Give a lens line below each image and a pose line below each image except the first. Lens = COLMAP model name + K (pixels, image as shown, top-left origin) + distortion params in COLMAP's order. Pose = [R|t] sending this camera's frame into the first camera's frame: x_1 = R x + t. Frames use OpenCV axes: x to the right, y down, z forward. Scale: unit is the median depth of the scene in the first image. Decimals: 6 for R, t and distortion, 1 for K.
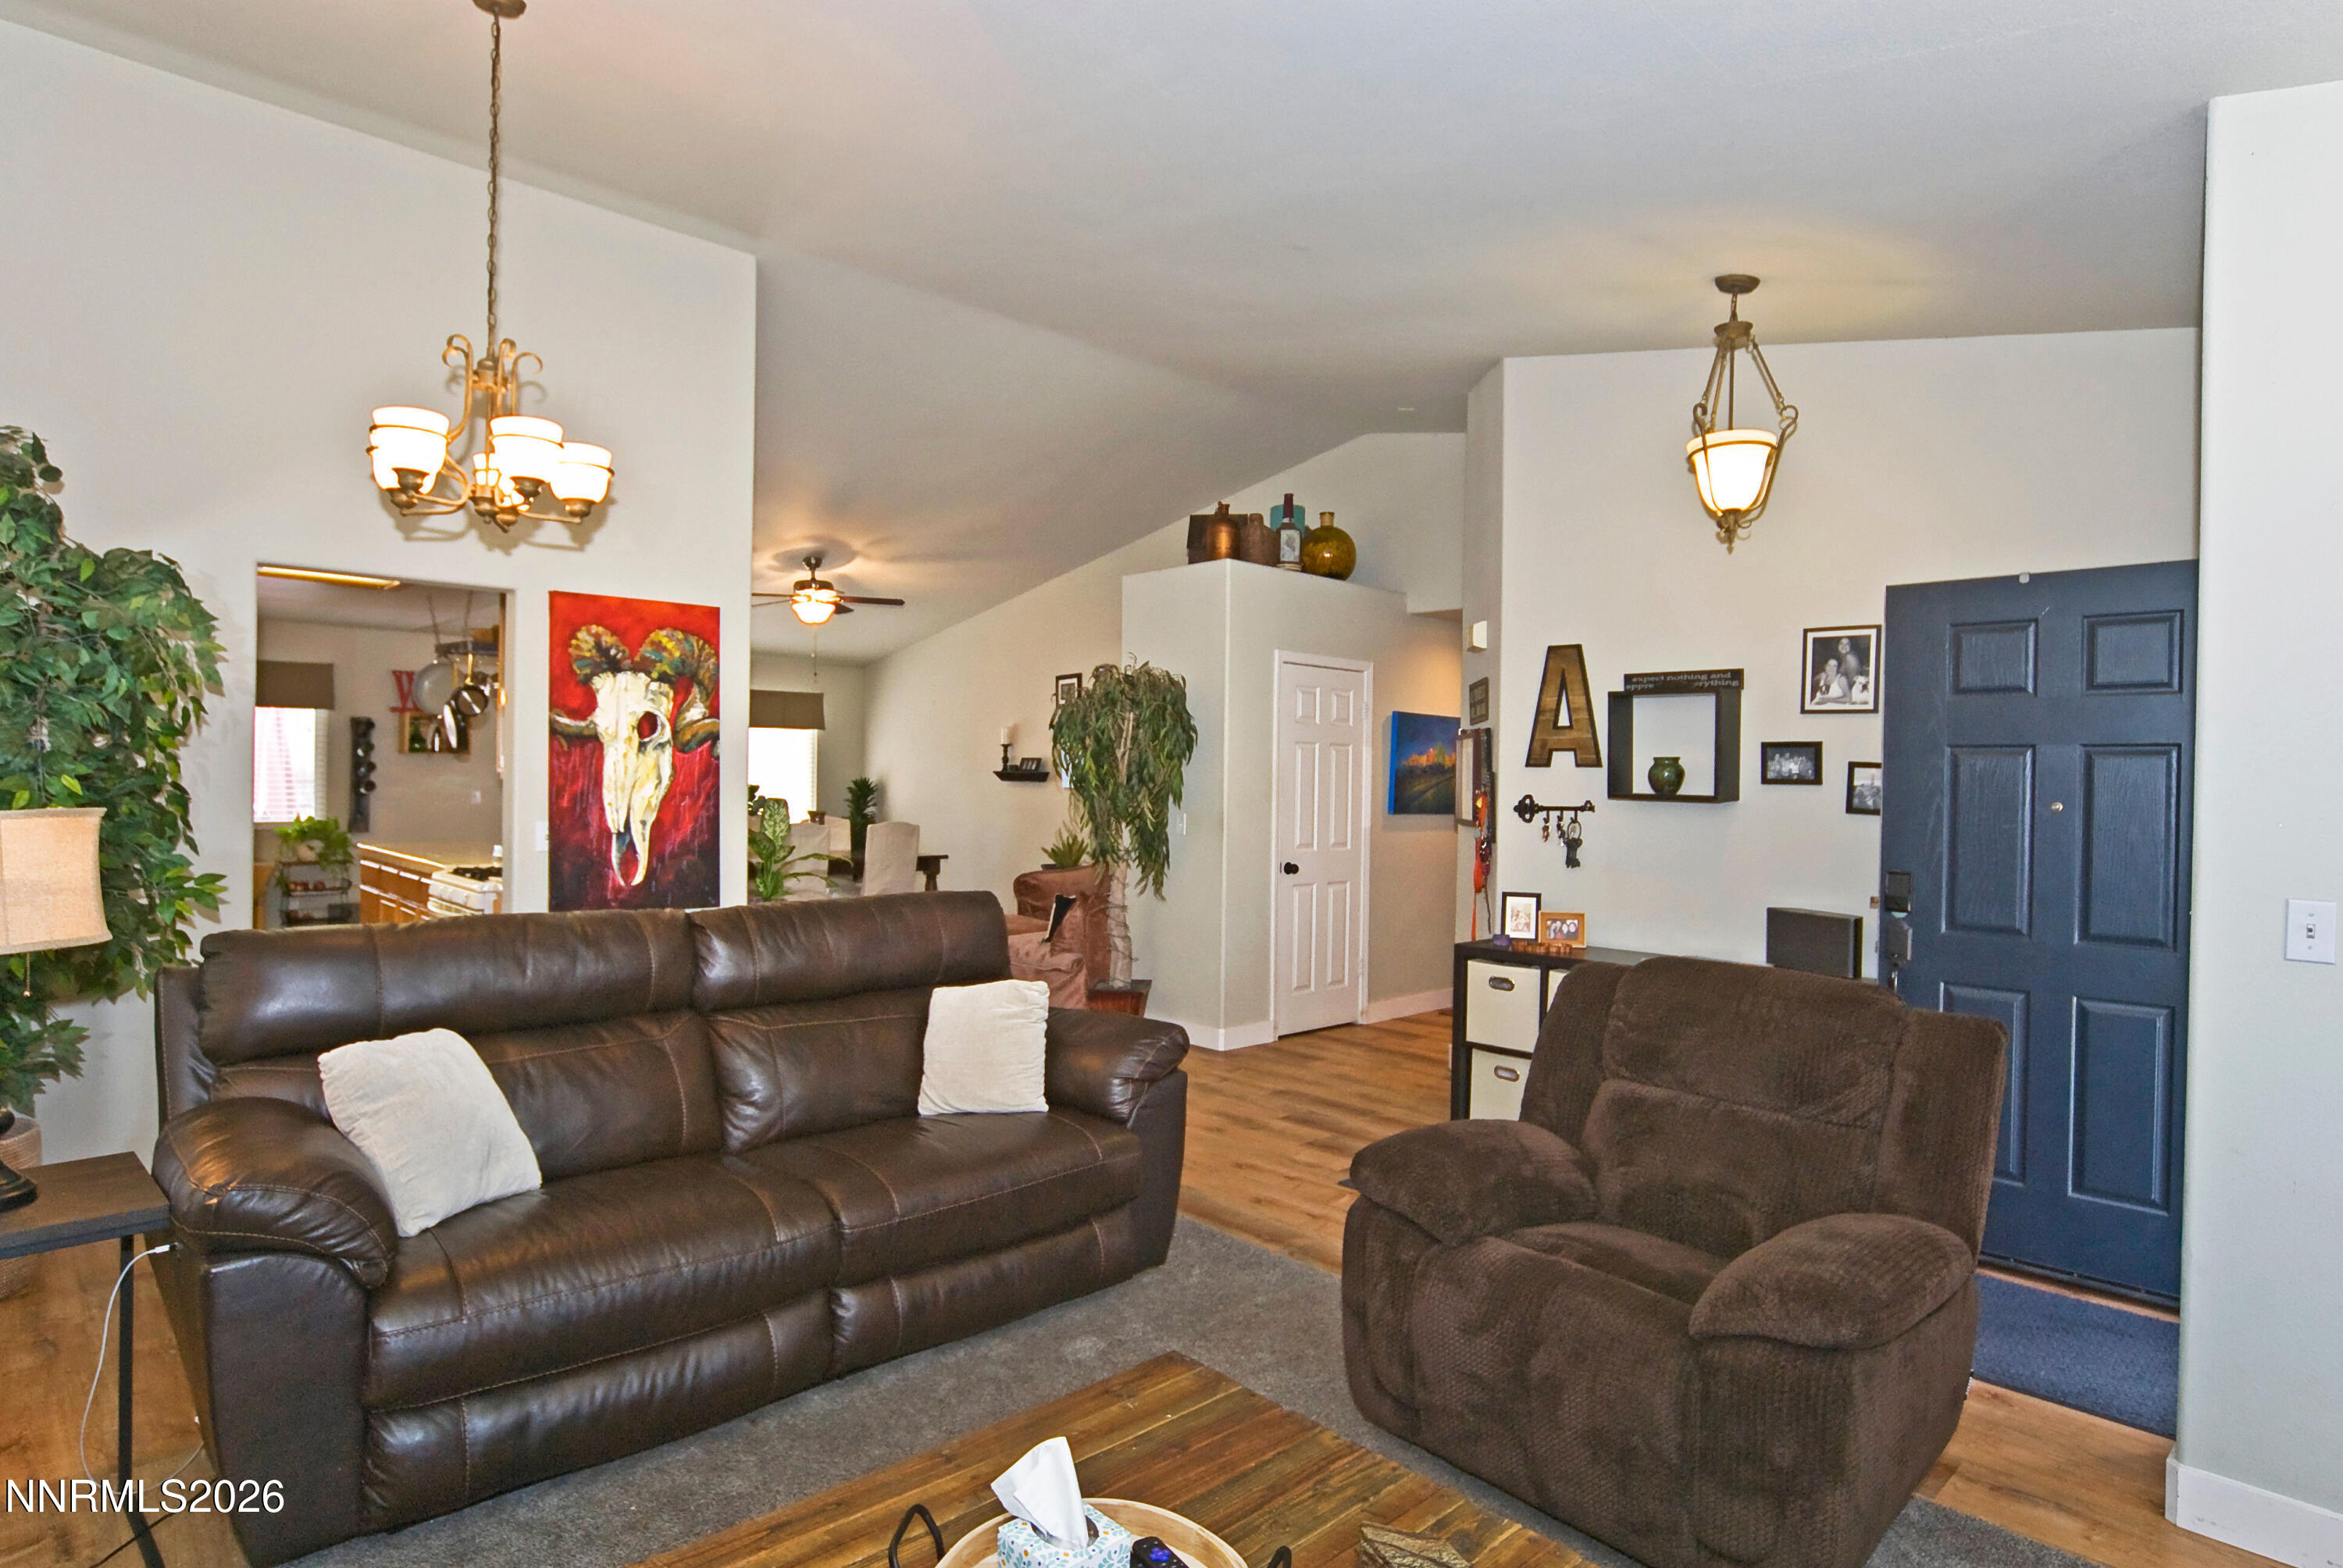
lens RADIAL K [[1249.7, 0, 1160.0], [0, 1249.7, 775.3], [0, 0, 1]] dist [-0.016947, 0.002875]
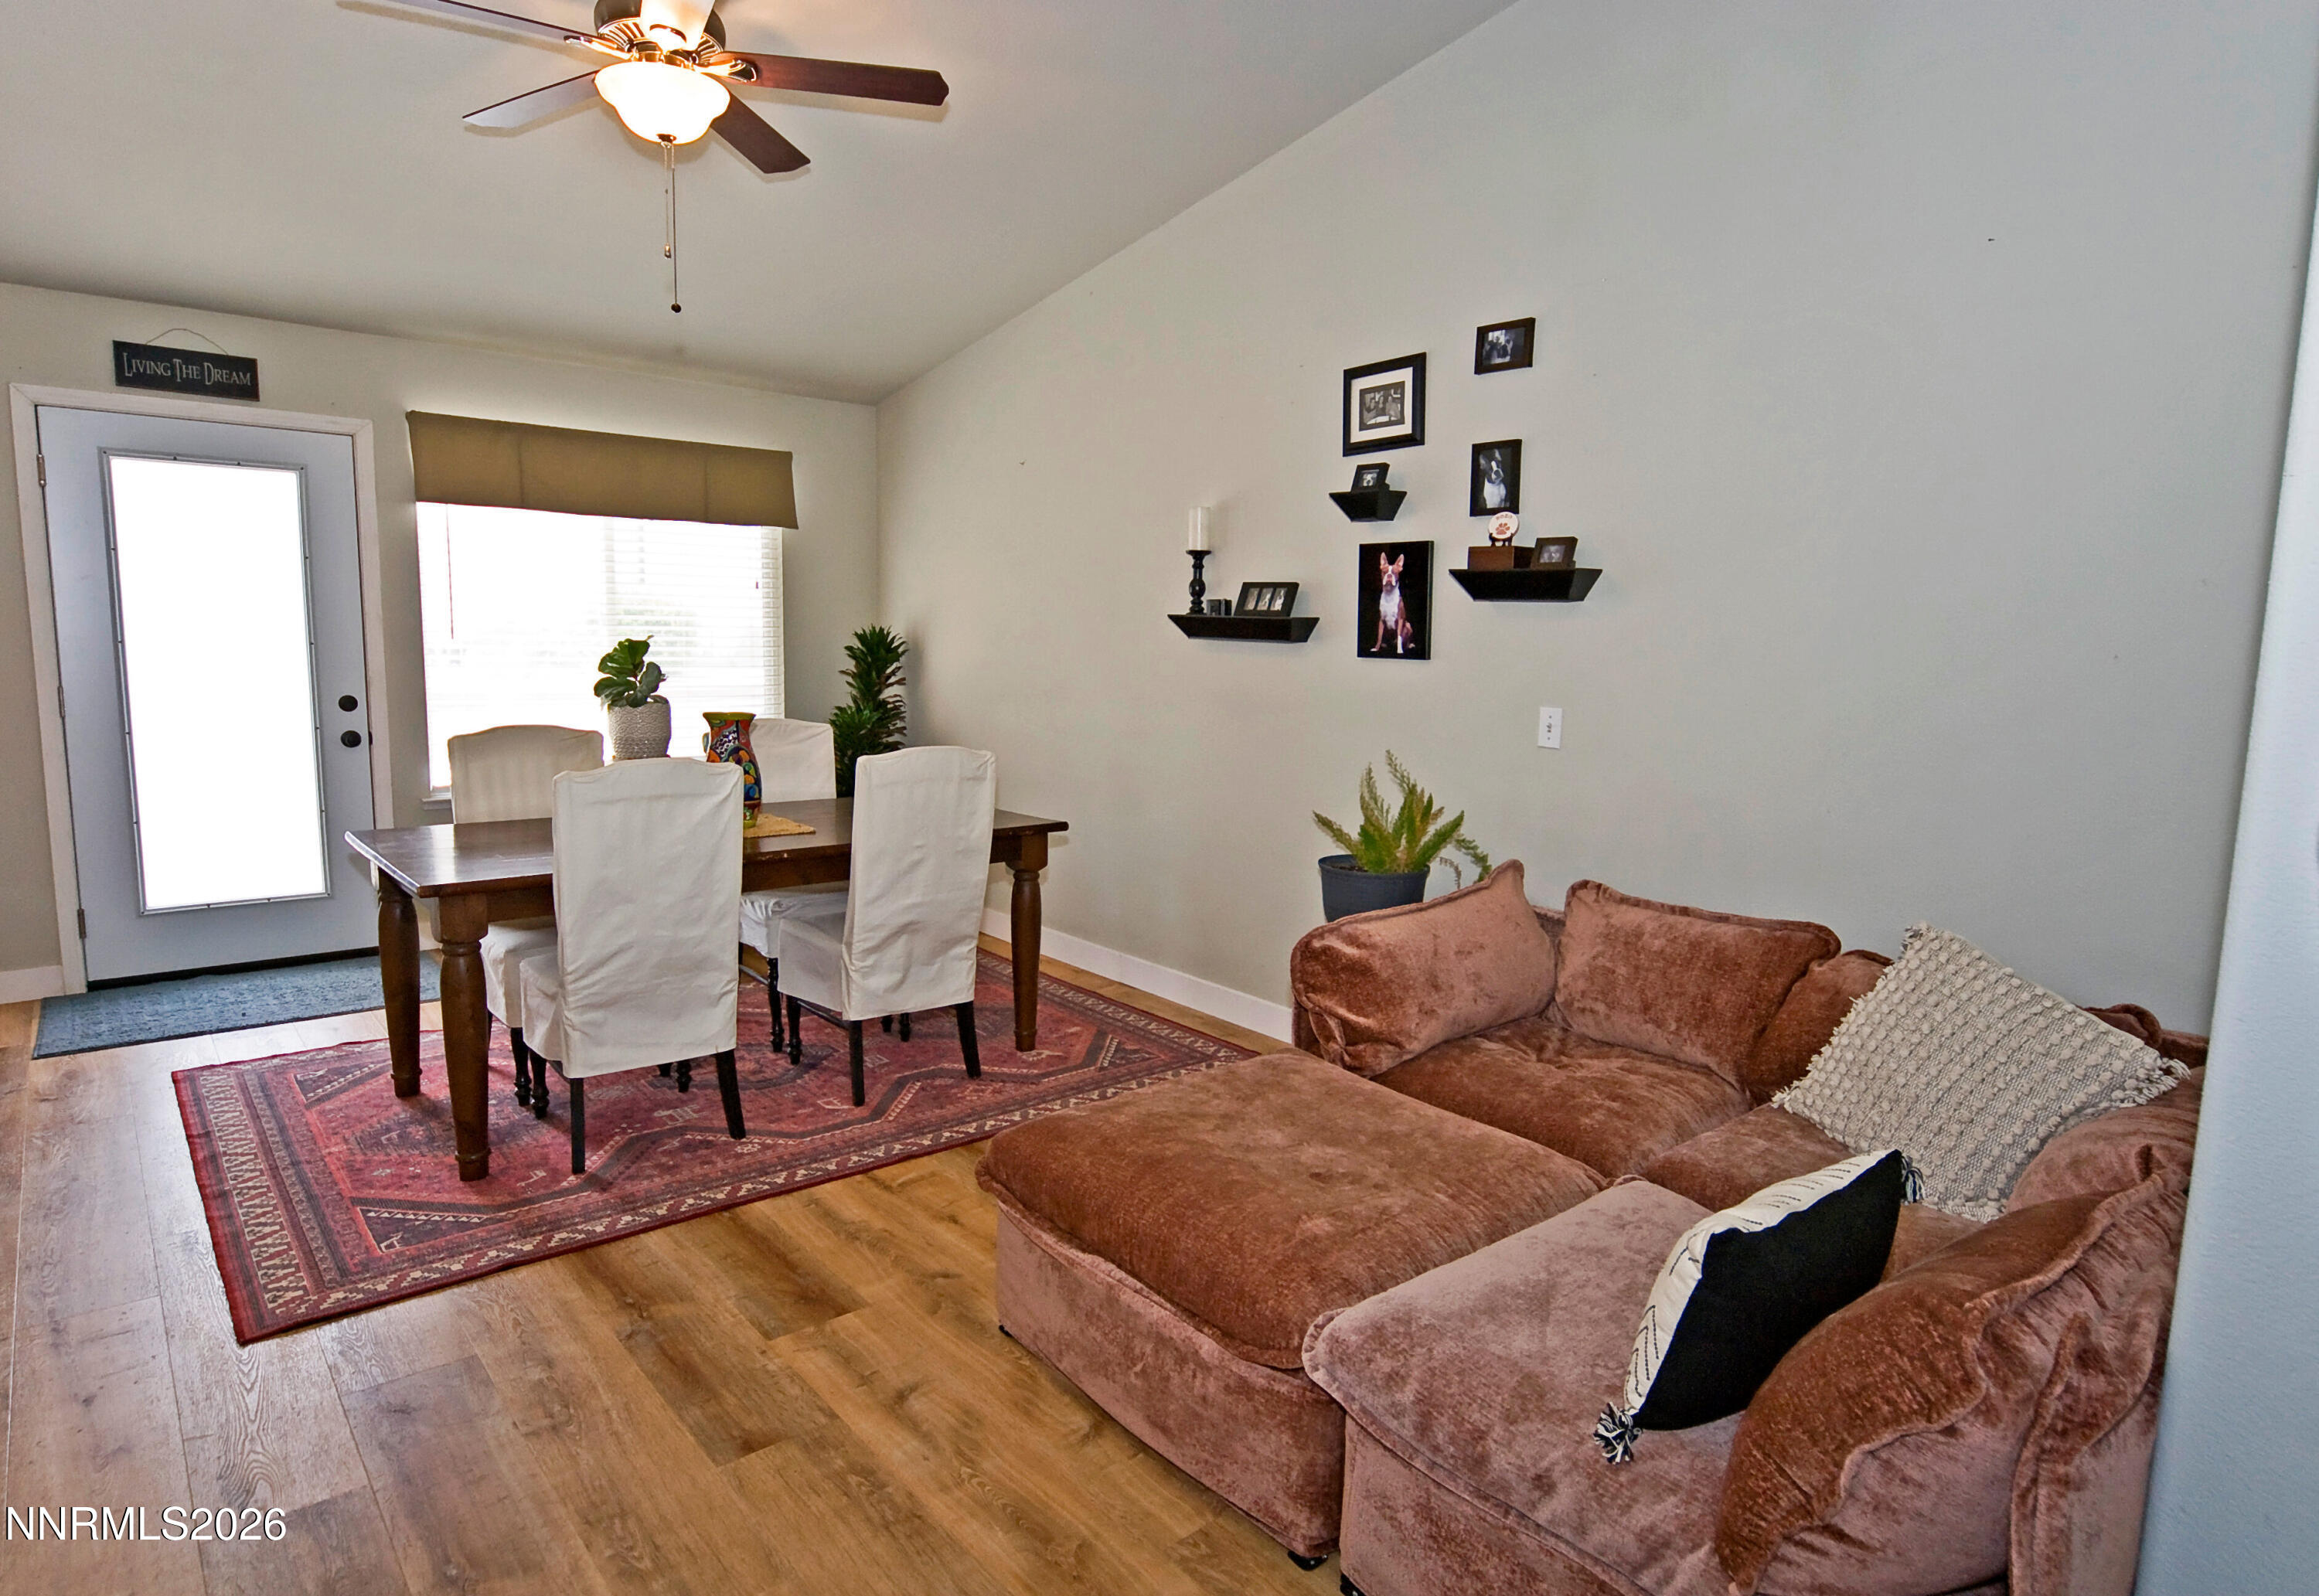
lens RADIAL K [[1254.2, 0, 1197.4], [0, 1254.2, 799.3], [0, 0, 1]] dist [-0.024254, 0.003415]
pose [[0.999777, 0.012030, -0.017342, -0.242509], [-0.009517, 0.990337, 0.138356, -0.001213], [0.018839, -0.138160, 0.990231, 1.201871]]
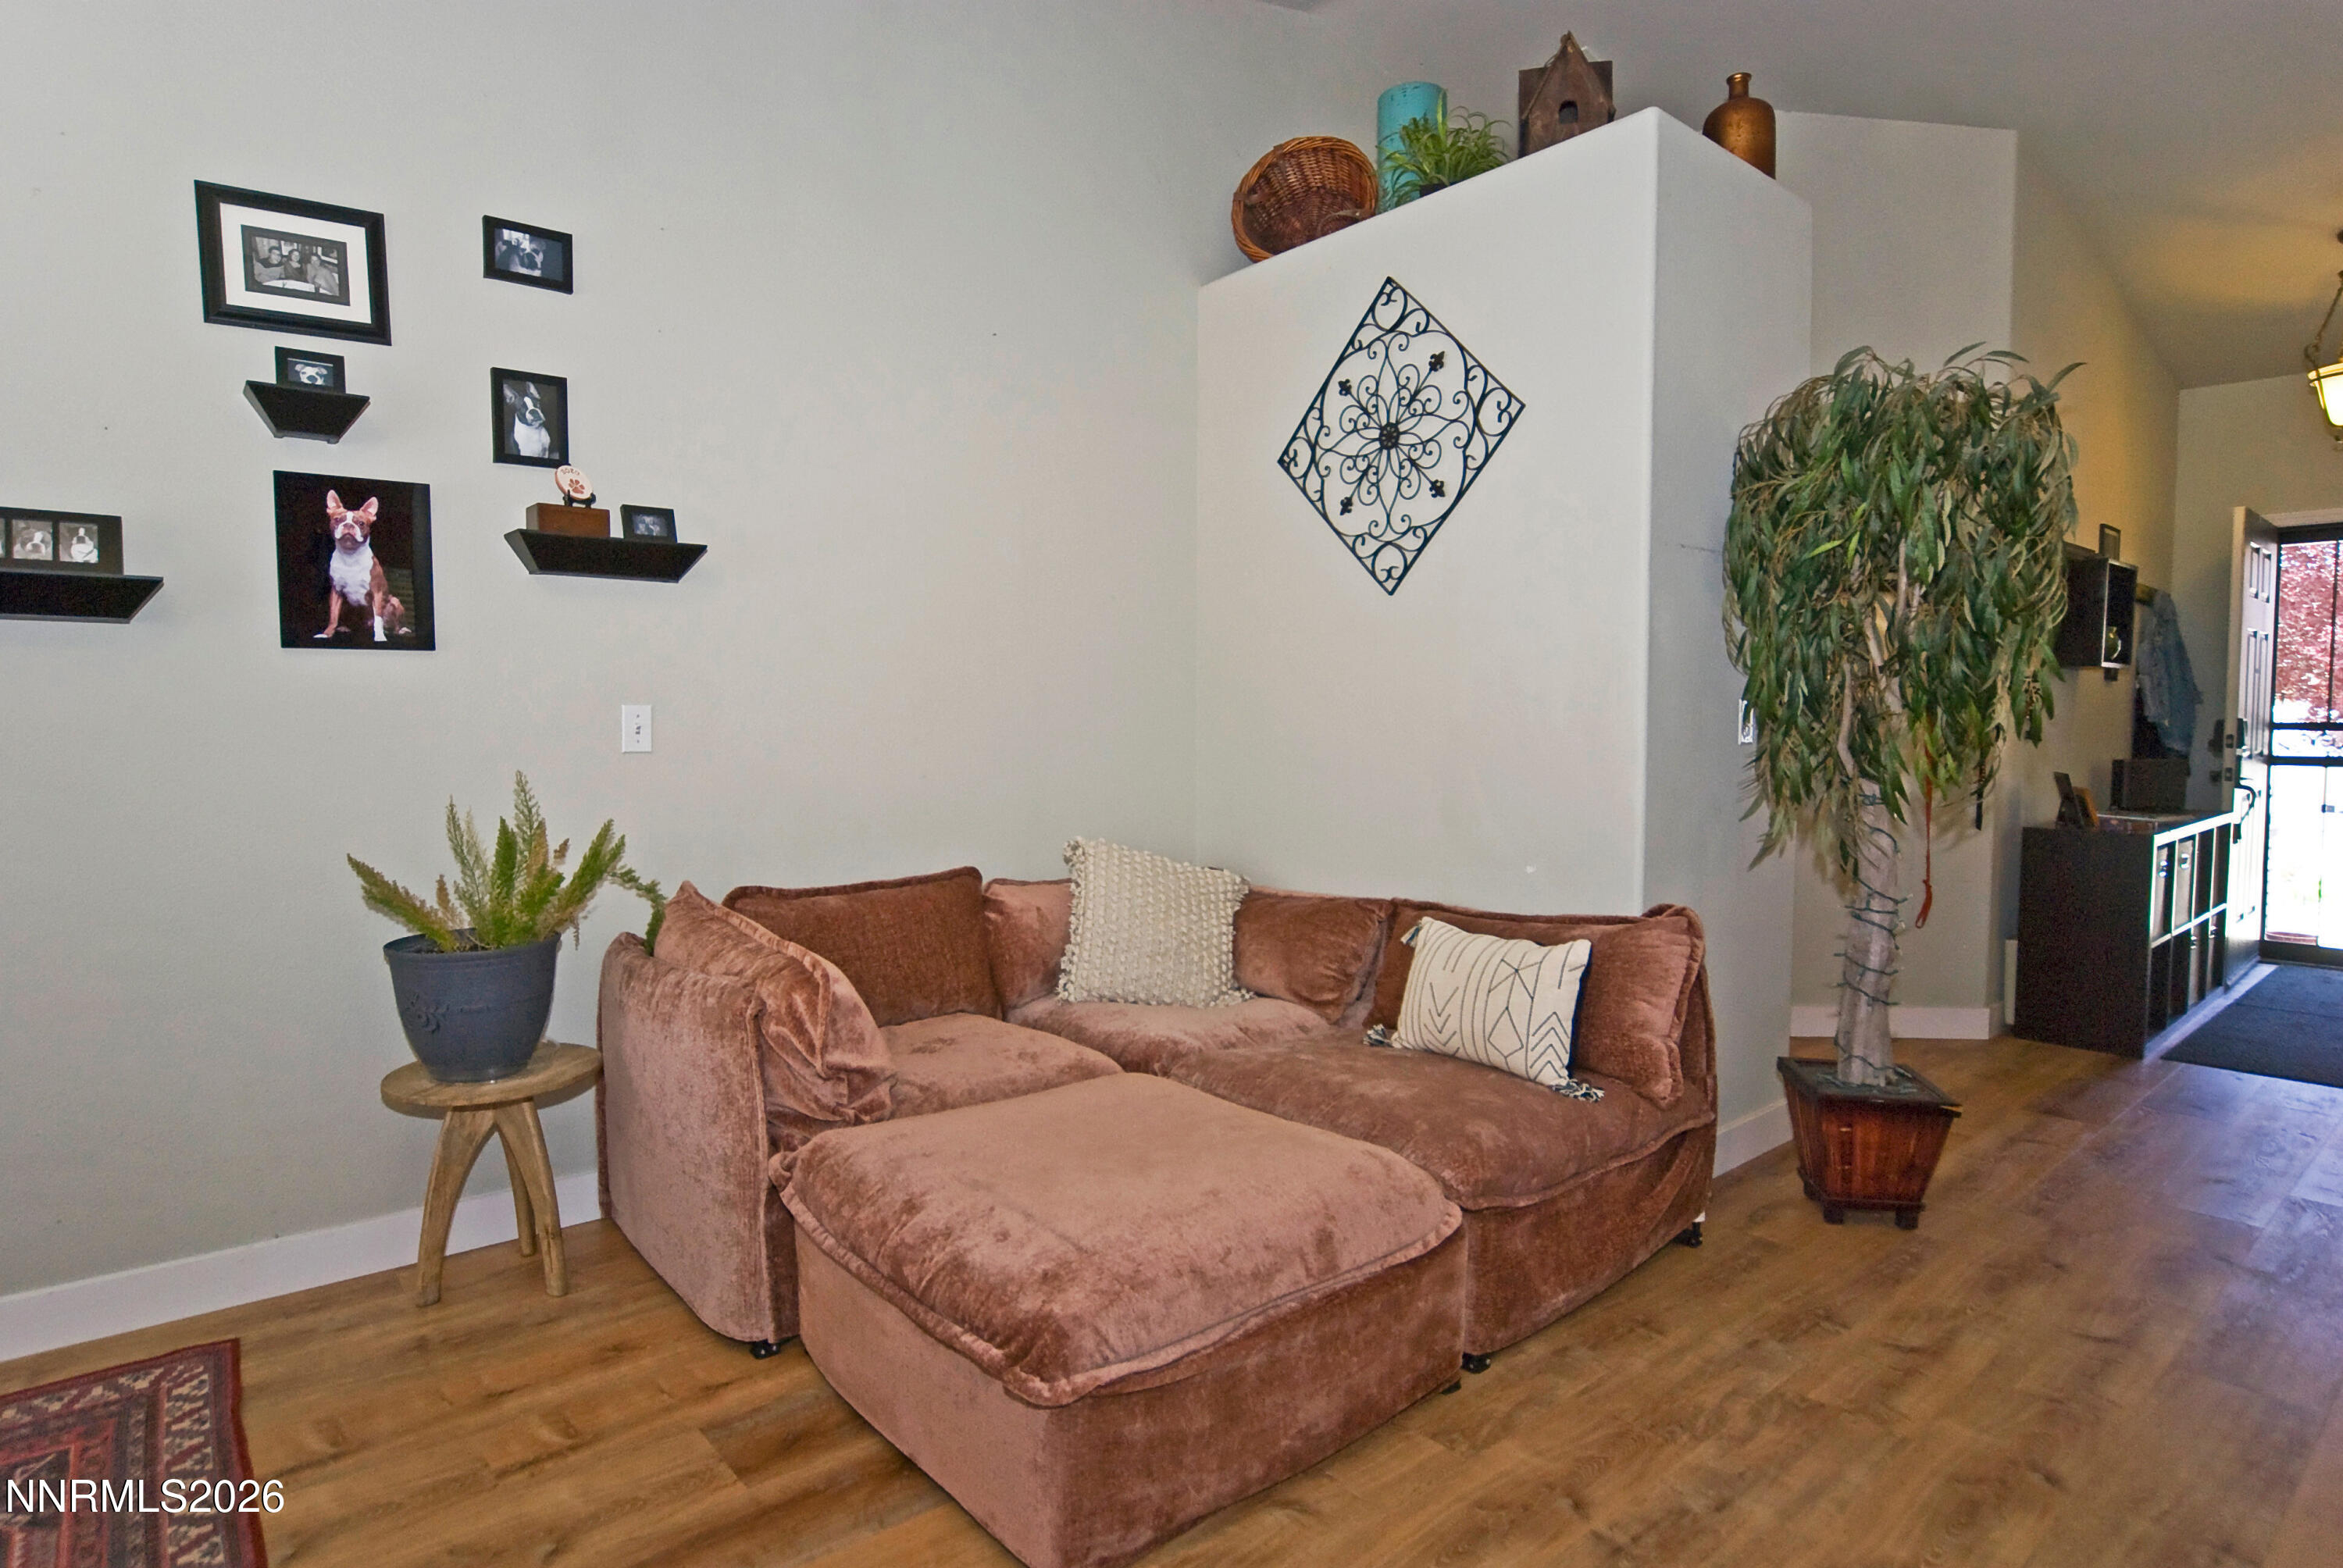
lens RADIAL K [[1249.7, 0, 1166.5], [0, 1249.7, 780.4], [0, 0, 1]] dist [-0.016947, 0.002875]
pose [[0.062328, -0.074410, 0.995278, -0.634569], [-0.004430, 0.997186, 0.074830, 0.032927], [-0.998046, -0.009073, 0.061823, 1.613101]]
